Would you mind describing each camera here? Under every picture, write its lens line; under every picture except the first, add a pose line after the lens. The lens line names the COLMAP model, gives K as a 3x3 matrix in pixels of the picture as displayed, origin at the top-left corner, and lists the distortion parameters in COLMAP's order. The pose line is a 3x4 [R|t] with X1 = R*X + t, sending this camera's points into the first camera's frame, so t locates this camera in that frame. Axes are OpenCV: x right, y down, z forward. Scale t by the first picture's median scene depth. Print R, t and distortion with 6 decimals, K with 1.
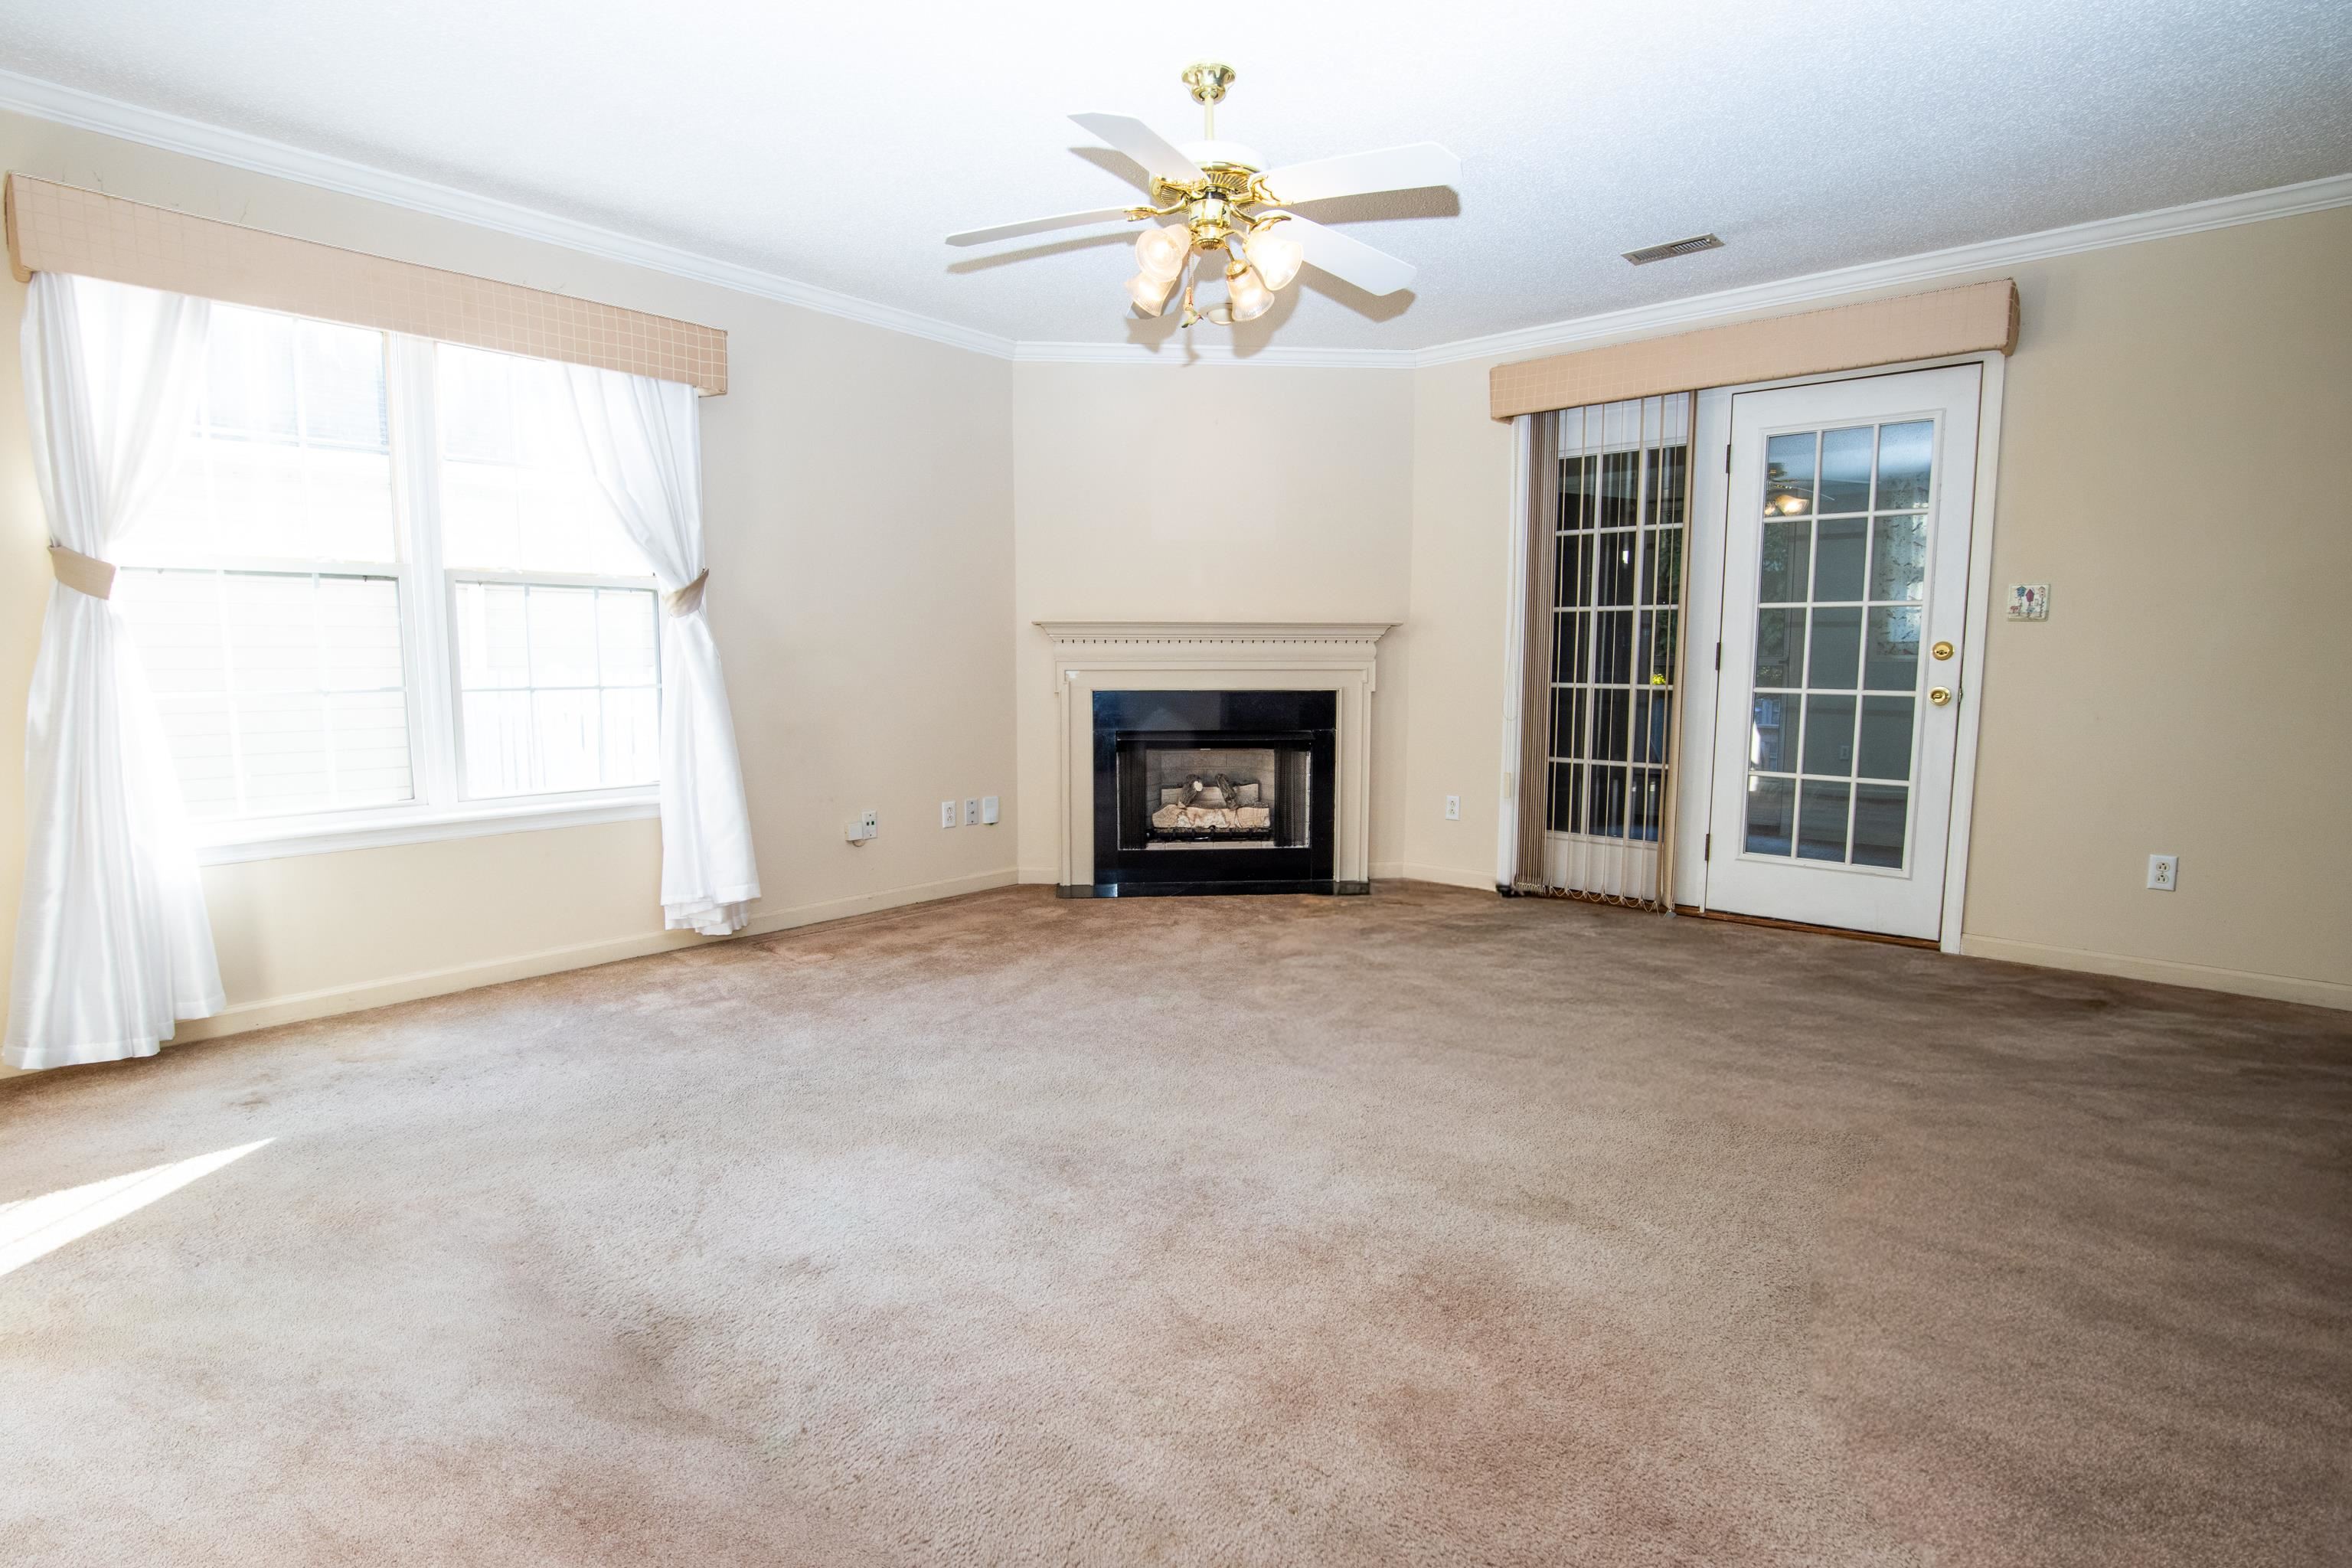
lens RADIAL K [[1114.8, 0, 1168.9], [0, 1114.8, 789.7], [0, 0, 1]] dist [-0.038973, 0.005591]
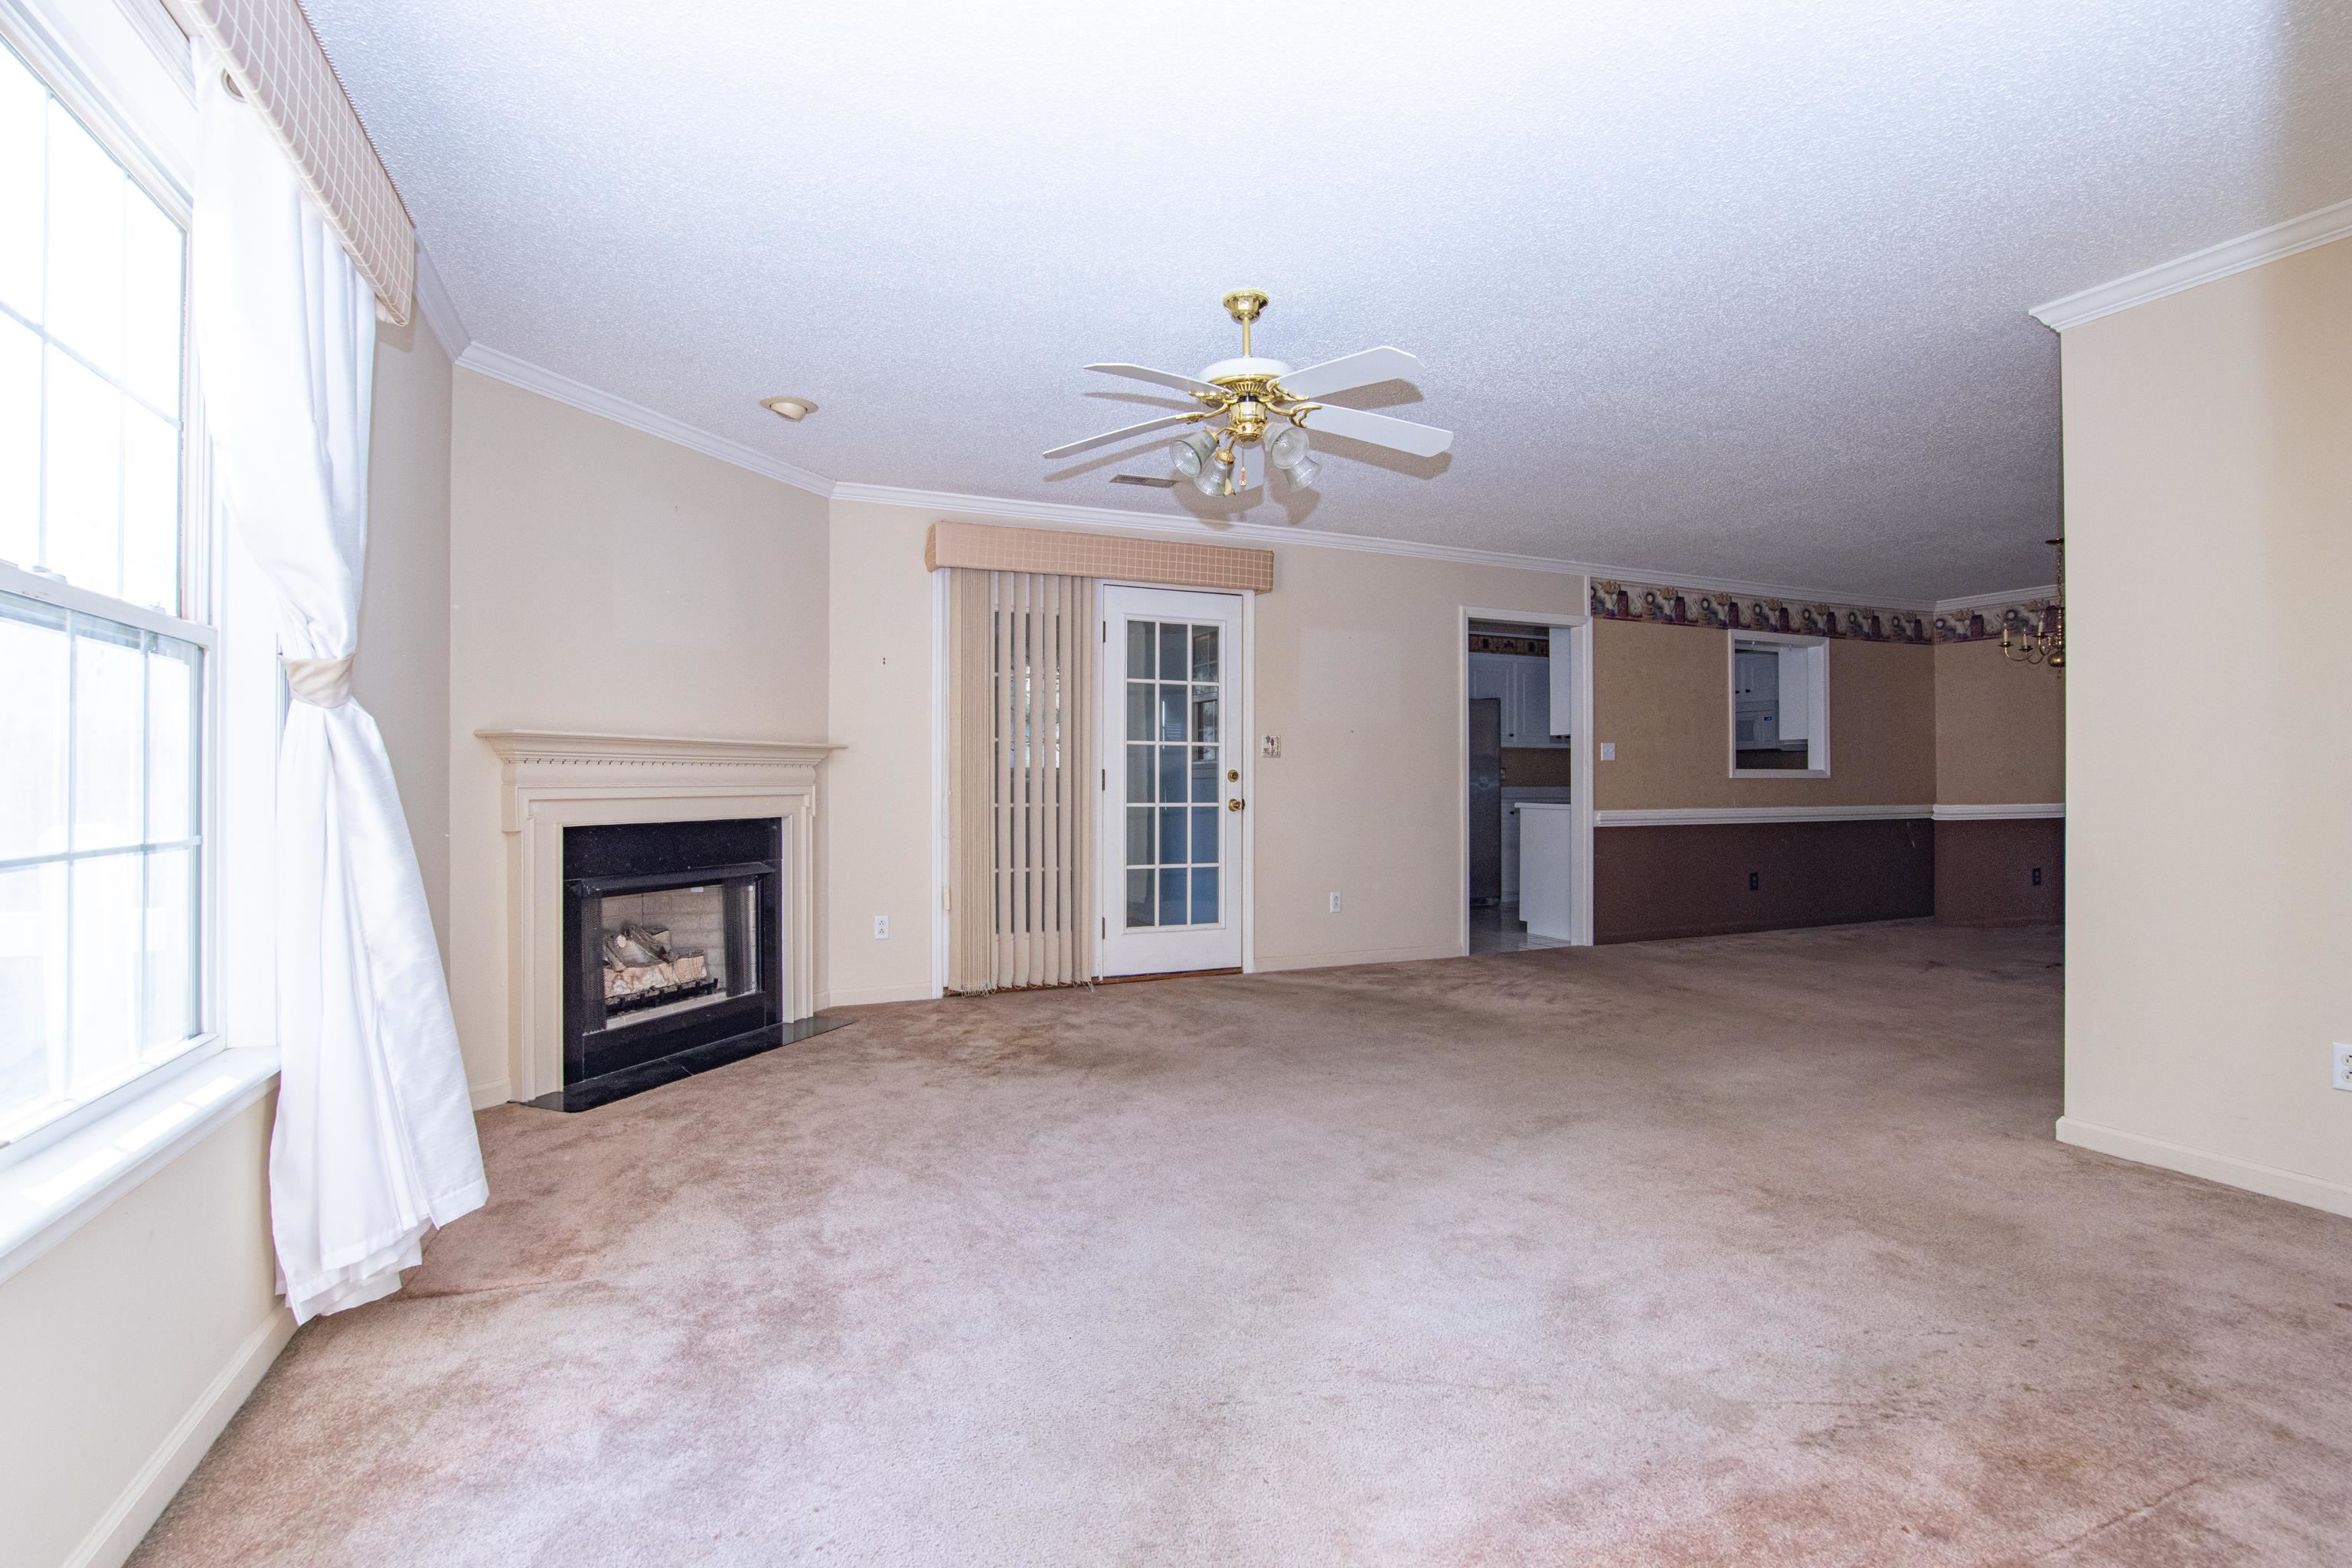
lens RADIAL K [[1114.8, 0, 1181.2], [0, 1114.8, 784.6], [0, 0, 1]] dist [-0.038973, 0.005591]
pose [[0.426990, -0.005334, 0.904241, -0.665071], [0.105732, 0.993418, -0.044067, -0.048294], [-0.898054, 0.114423, 0.424743, 0.366010]]
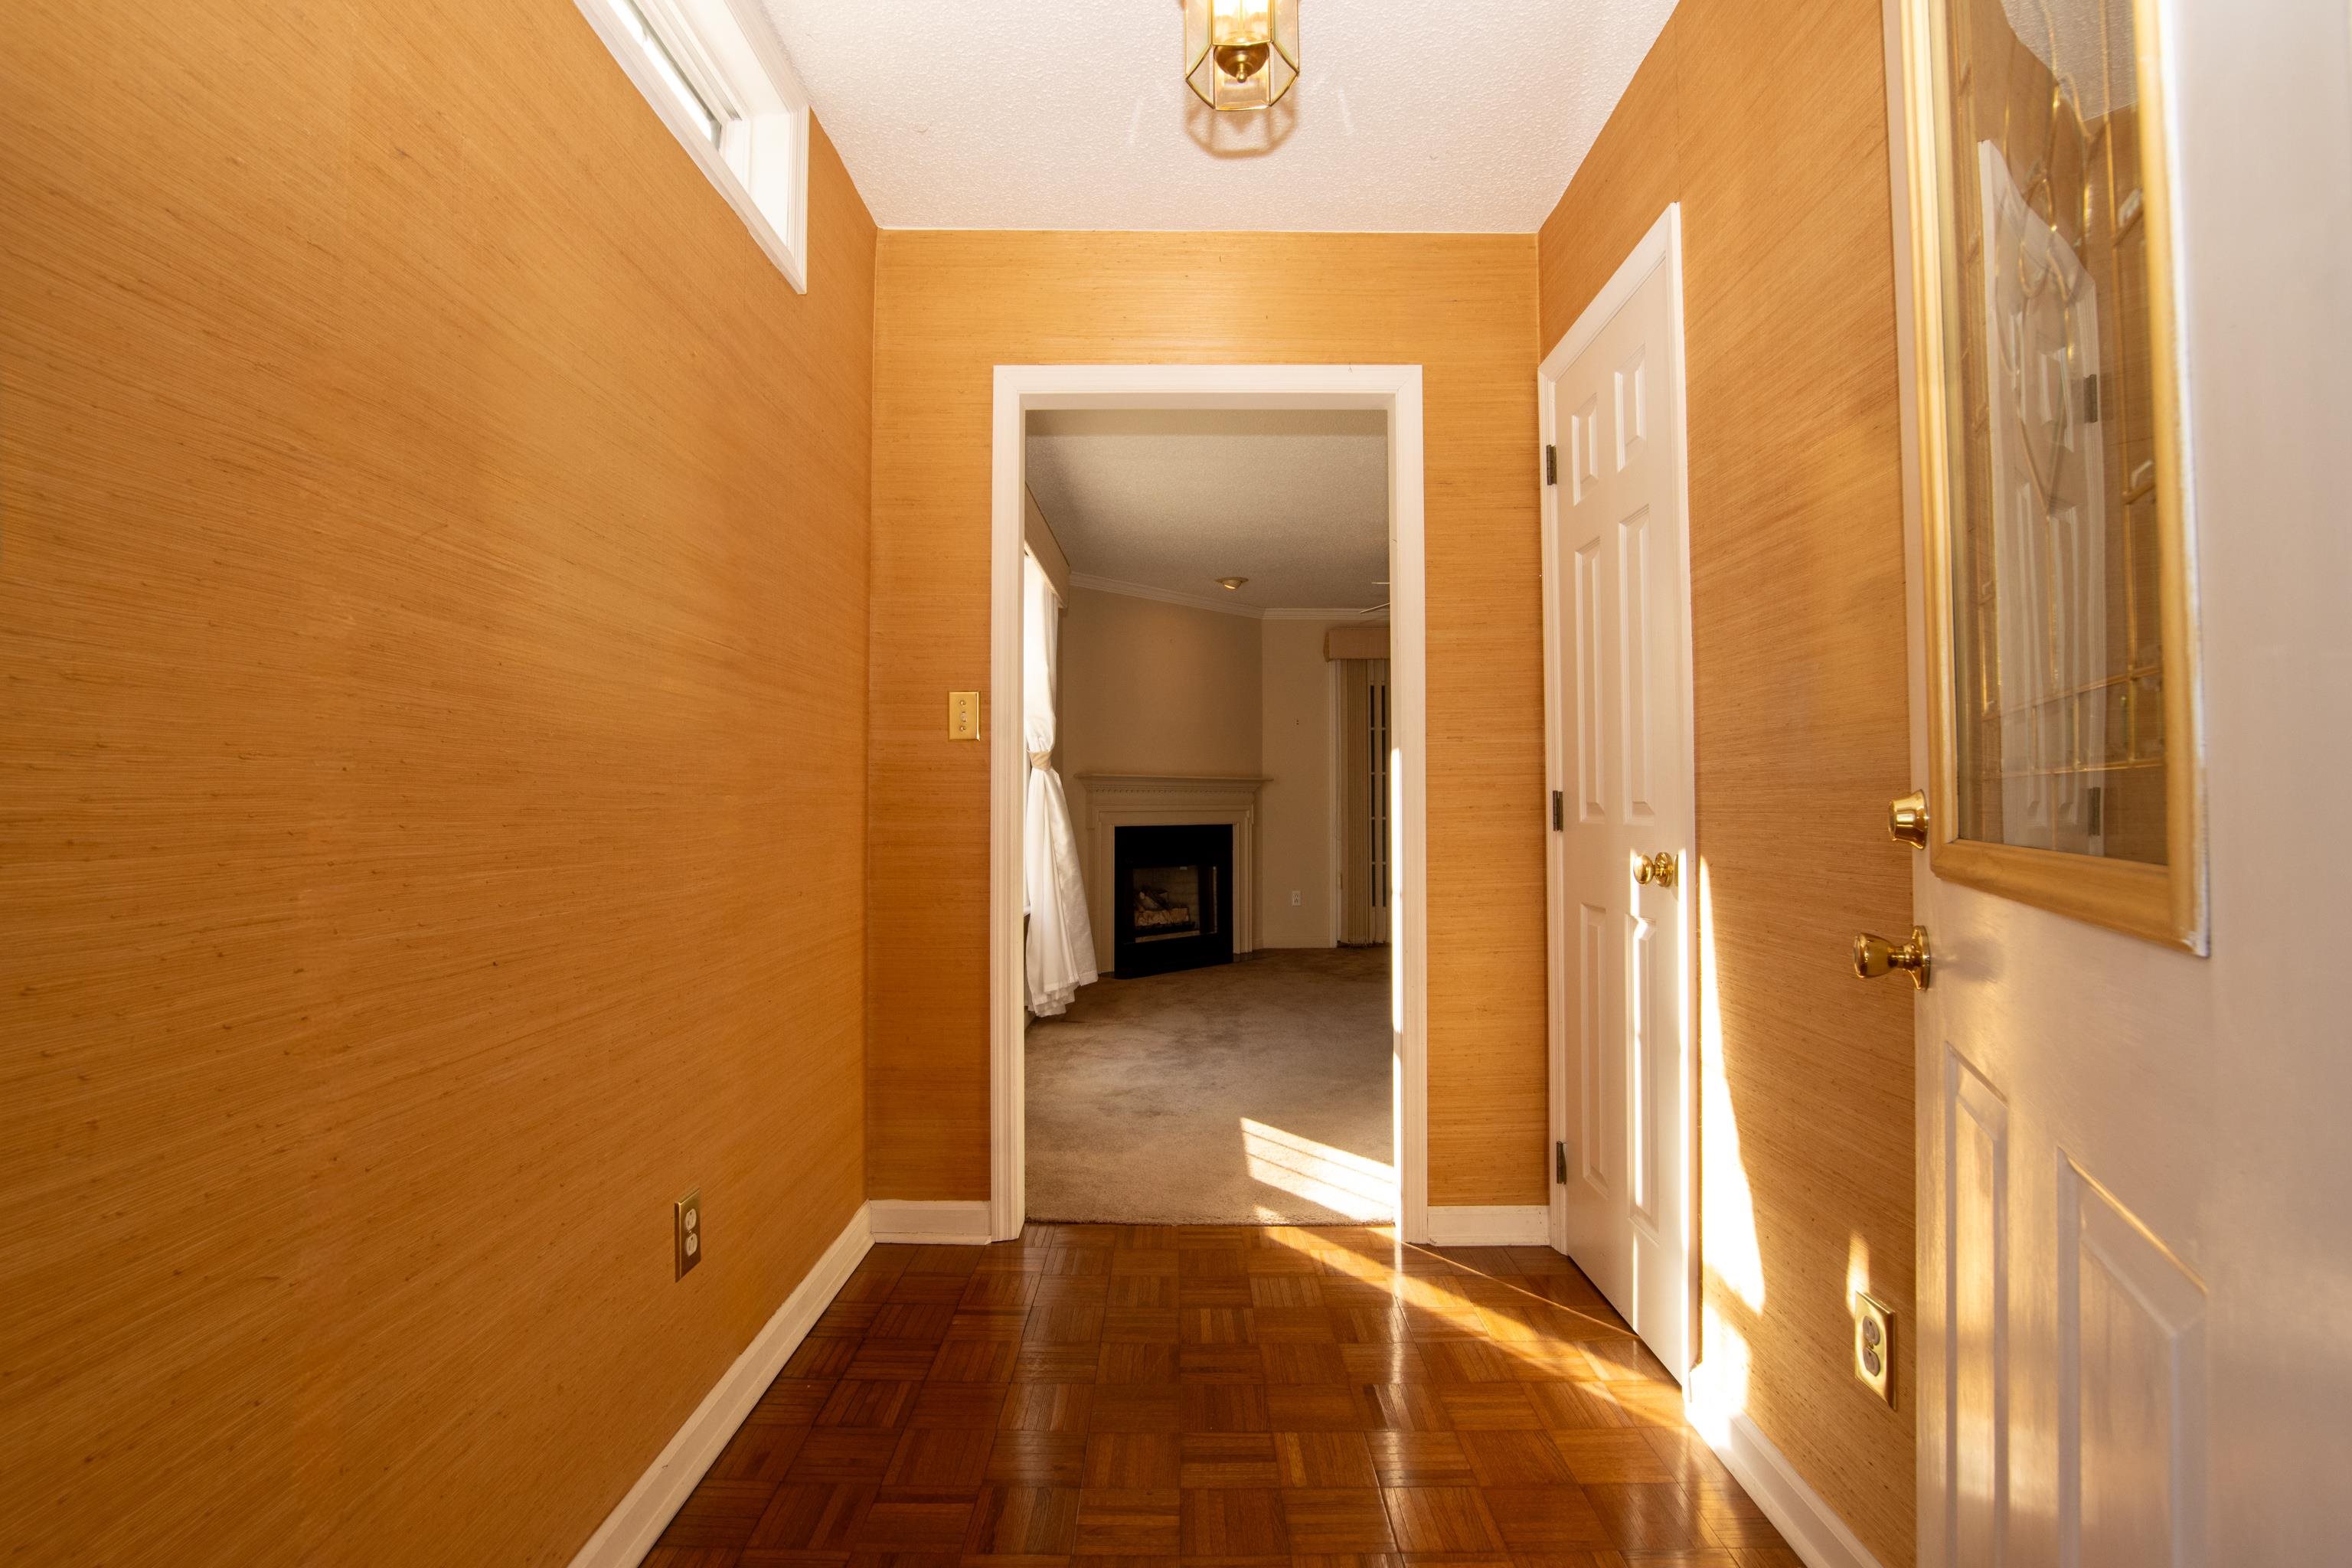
lens RADIAL K [[1114.8, 0, 1176.5], [0, 1114.8, 785.9], [0, 0, 1]] dist [-0.038973, 0.005591]
pose [[0.759339, 0.006764, 0.650660, -1.067473], [0.079711, 0.991448, -0.103332, 0.009850], [-0.645794, 0.130329, 0.752306, -0.098104]]
